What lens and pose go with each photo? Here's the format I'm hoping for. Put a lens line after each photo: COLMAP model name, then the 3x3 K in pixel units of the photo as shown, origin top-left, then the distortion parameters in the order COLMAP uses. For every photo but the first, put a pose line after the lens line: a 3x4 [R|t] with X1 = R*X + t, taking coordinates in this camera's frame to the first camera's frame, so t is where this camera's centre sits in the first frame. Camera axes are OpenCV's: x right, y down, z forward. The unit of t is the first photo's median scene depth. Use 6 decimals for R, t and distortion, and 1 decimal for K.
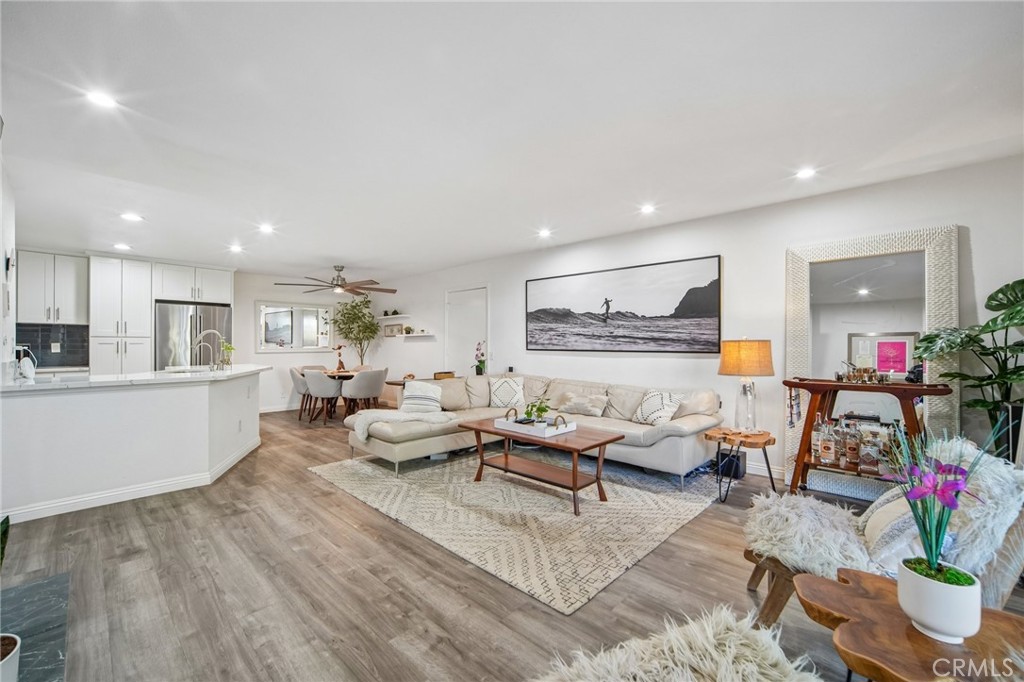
lens RADIAL K [[415.1, 0, 512.0], [0, 415.1, 341.0], [0, 0, 1]] dist [-0.000863, -0.000122]
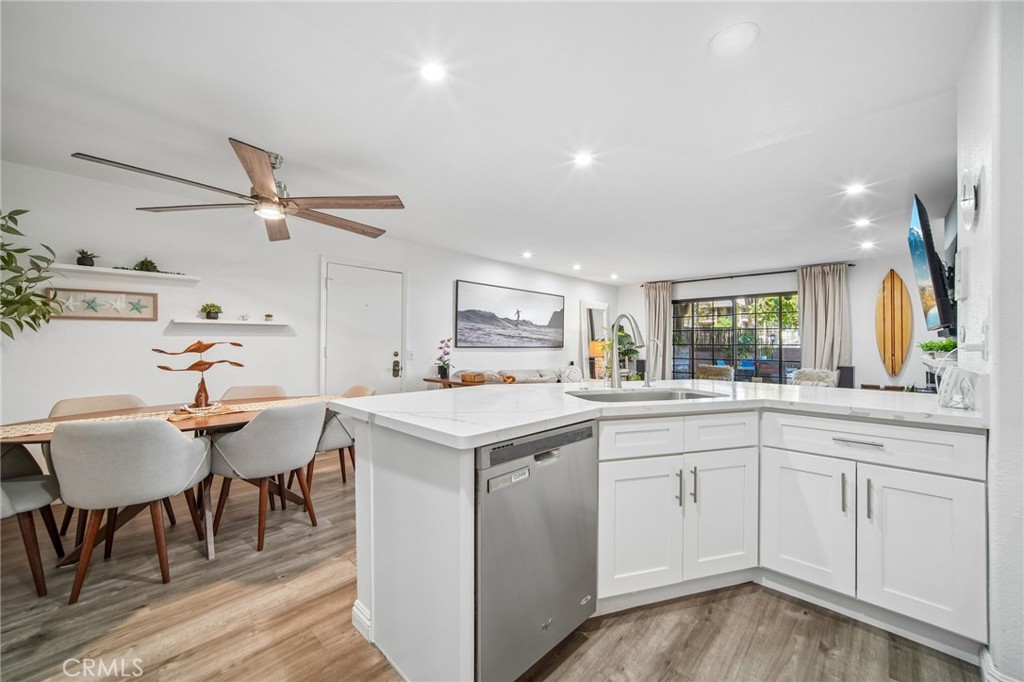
lens RADIAL K [[388.2, 0, 512.0], [0, 388.2, 341.0], [0, 0, 1]] dist [0.000170, 0.000013]
pose [[0.028015, 0.005475, 0.999593, -0.994738], [-0.013940, 0.999890, -0.005086, 0.009298], [-0.999510, -0.013791, 0.028088, 0.905963]]
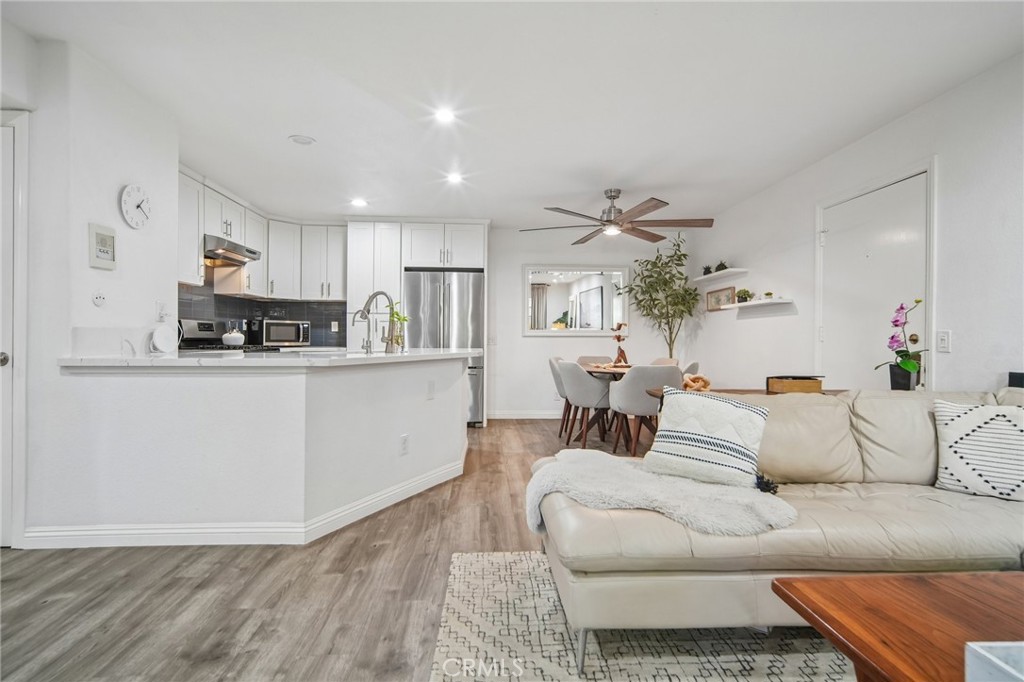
lens RADIAL K [[503.6, 0, 512.0], [0, 503.6, 341.0], [0, 0, 1]] dist [-0.013426, 0.000863]
pose [[0.725277, 0.009193, -0.688395, -0.023912], [0.001468, 0.999888, 0.014899, 0.032425], [0.688455, -0.011816, 0.725183, 0.450779]]
